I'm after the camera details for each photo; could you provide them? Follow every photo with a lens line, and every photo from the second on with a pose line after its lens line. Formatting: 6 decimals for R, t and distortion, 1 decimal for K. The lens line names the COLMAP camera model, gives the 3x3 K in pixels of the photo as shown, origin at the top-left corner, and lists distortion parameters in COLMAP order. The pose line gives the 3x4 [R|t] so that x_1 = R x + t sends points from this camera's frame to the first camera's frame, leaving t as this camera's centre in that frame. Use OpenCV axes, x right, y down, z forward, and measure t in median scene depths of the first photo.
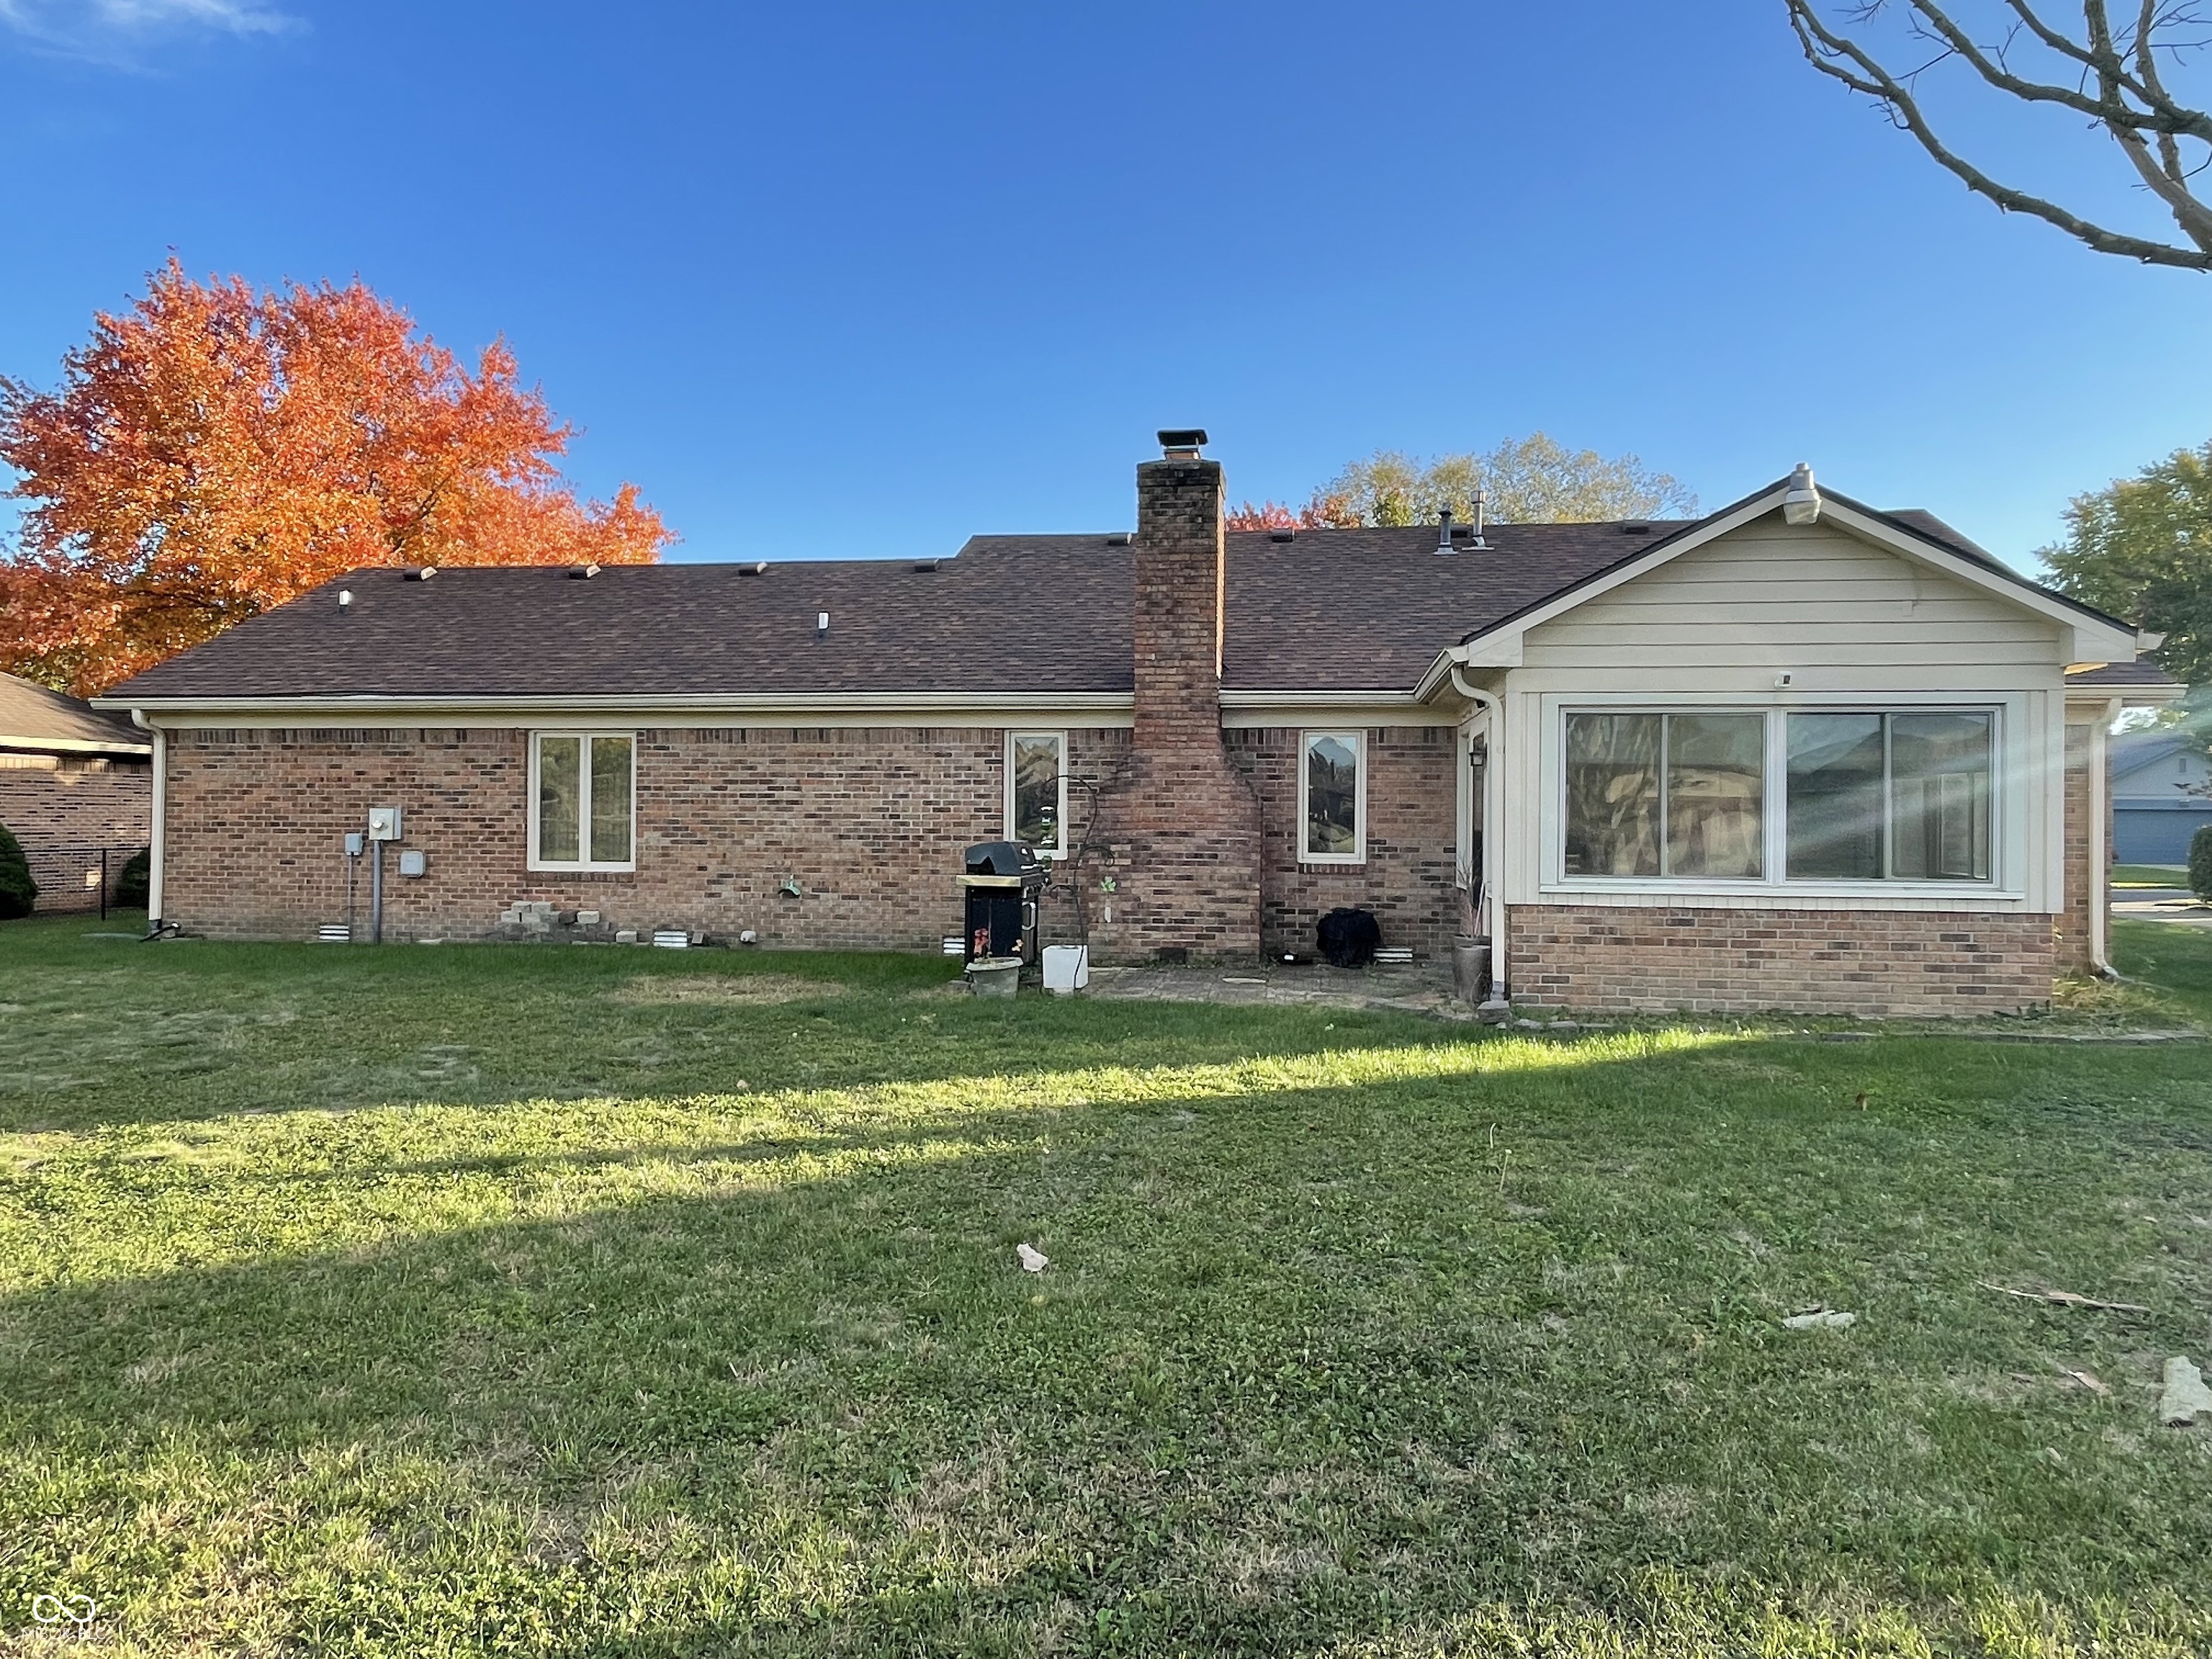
lens RADIAL K [[1407.2, 0, 1104.0], [0, 1407.2, 811.3], [0, 0, 1]] dist [0.019877, -0.001674]
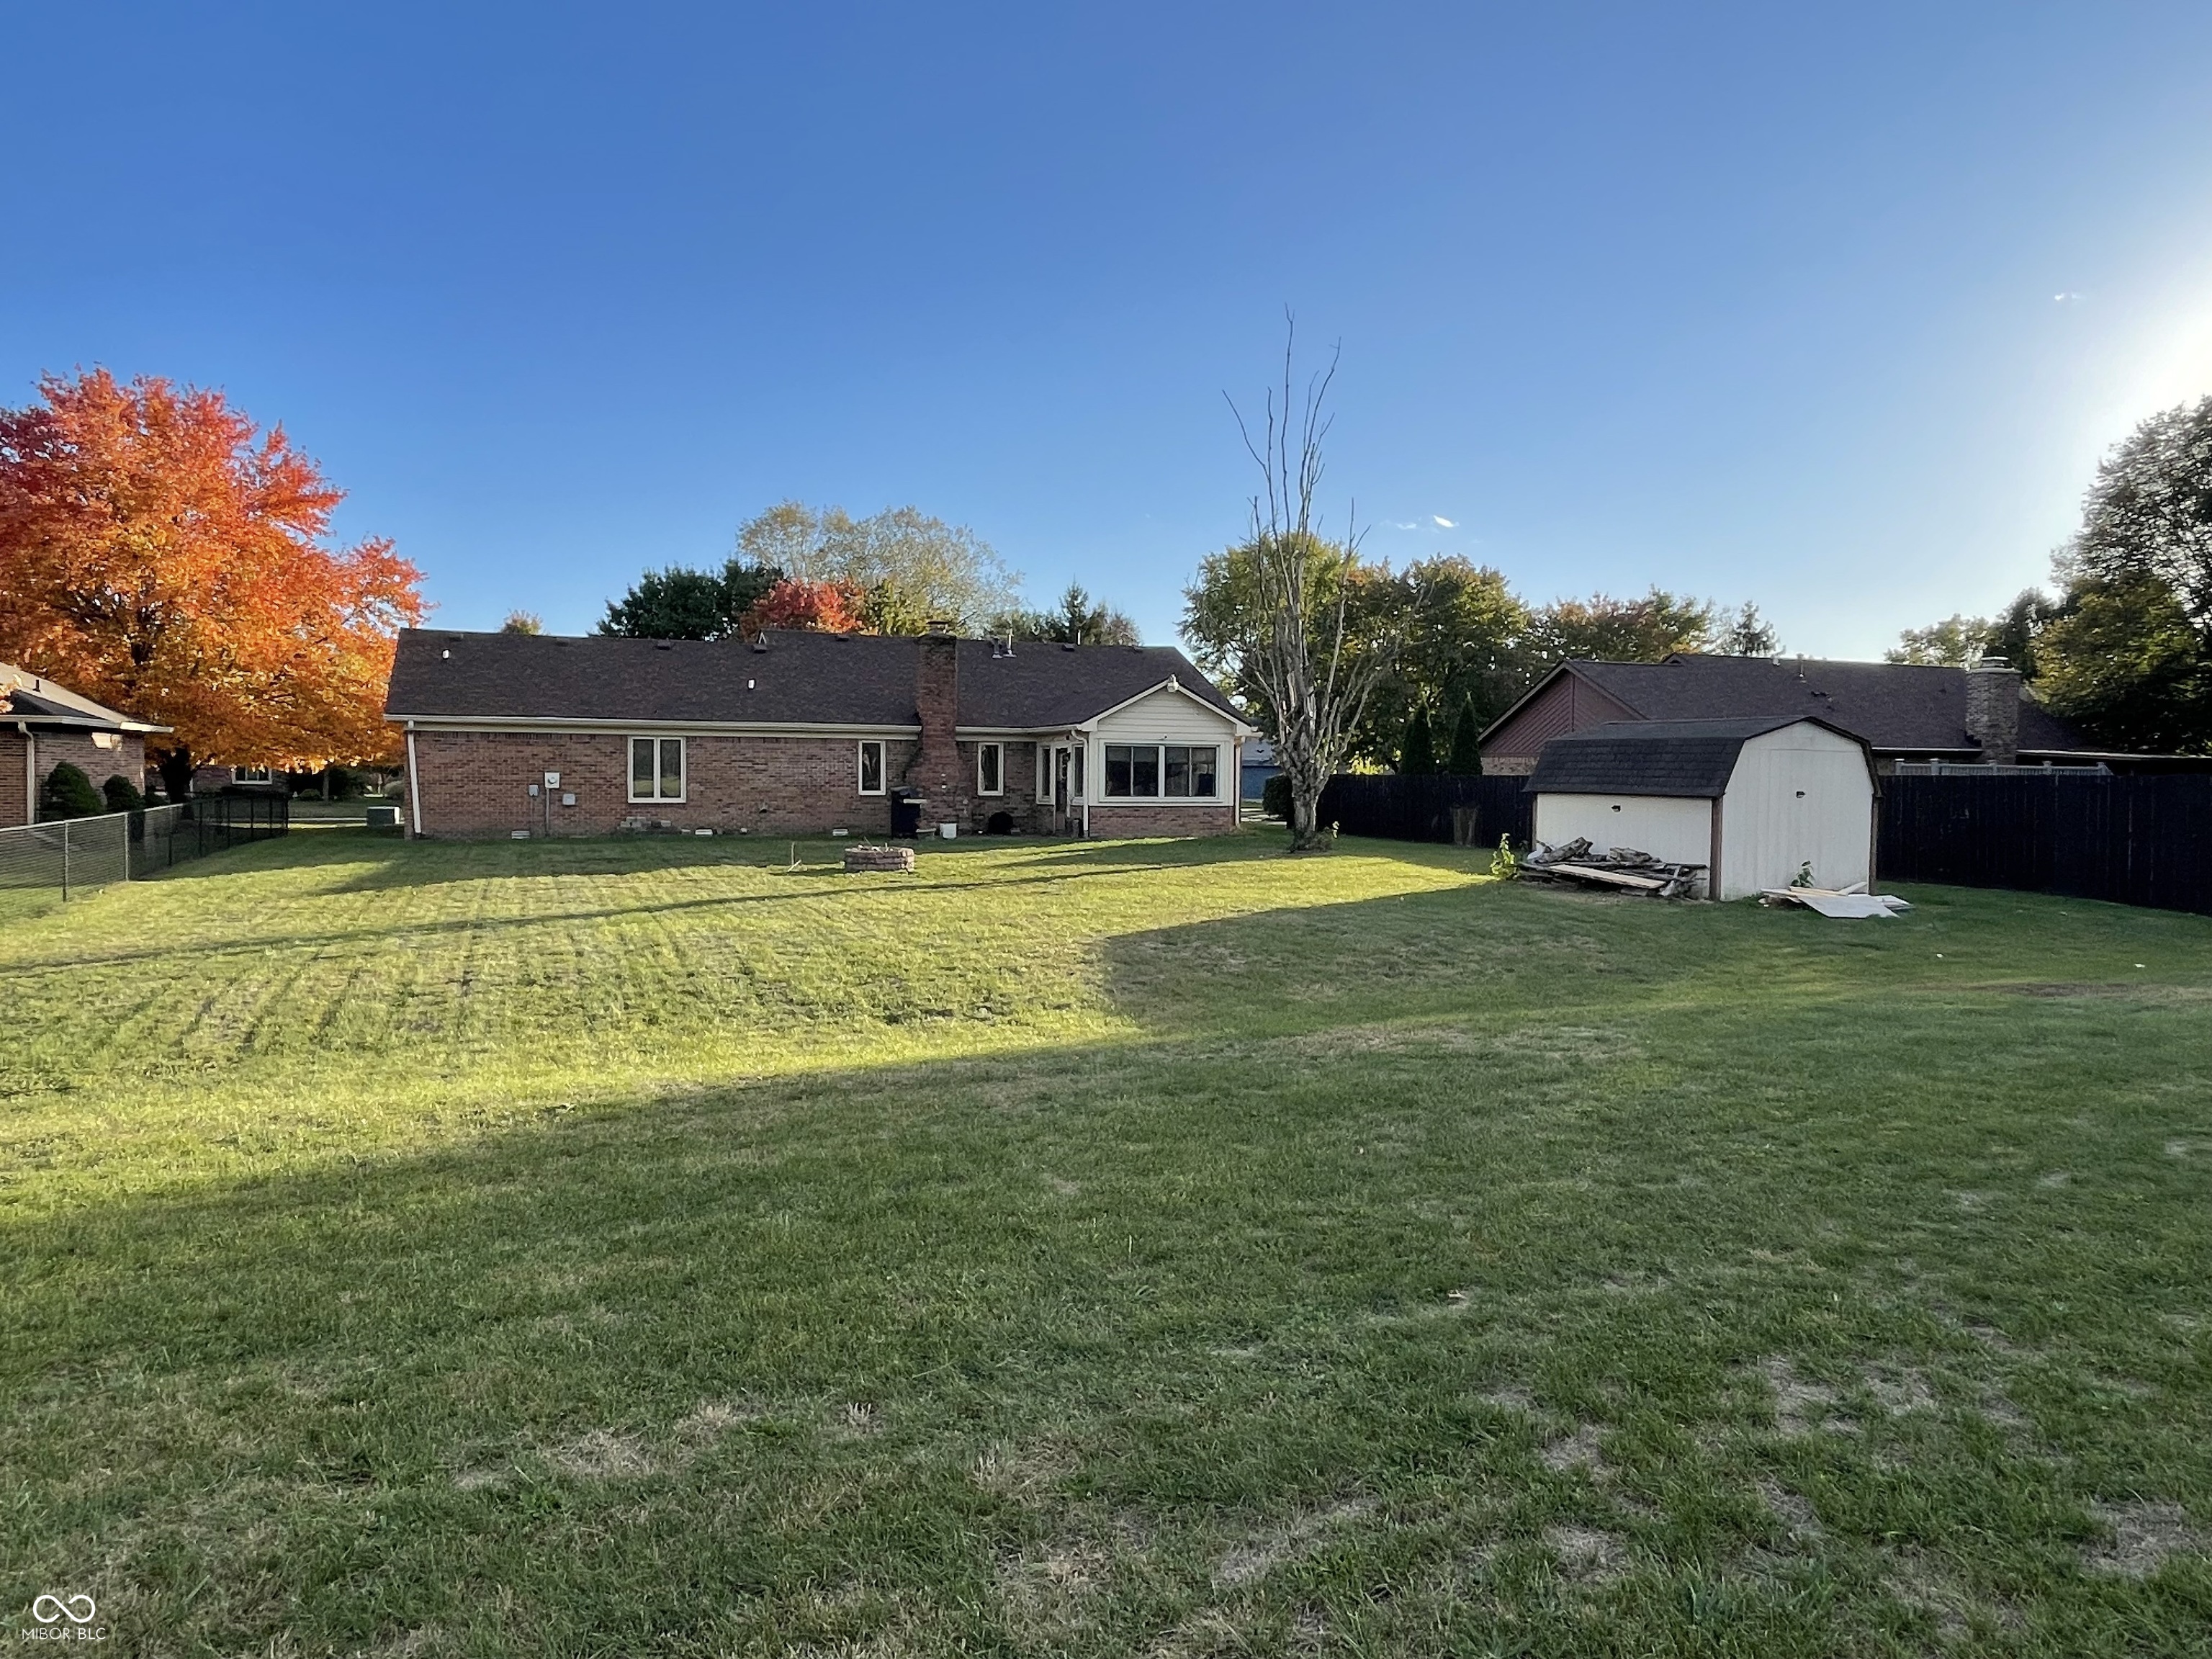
lens RADIAL K [[1407.2, 0, 1105.0], [0, 1407.2, 832.3], [0, 0, 1]] dist [0.019877, -0.001674]
pose [[0.858639, -0.021939, 0.512111, -0.896980], [-0.005715, 0.998612, 0.052363, -0.027970], [-0.512549, -0.047887, 0.857321, -1.191938]]
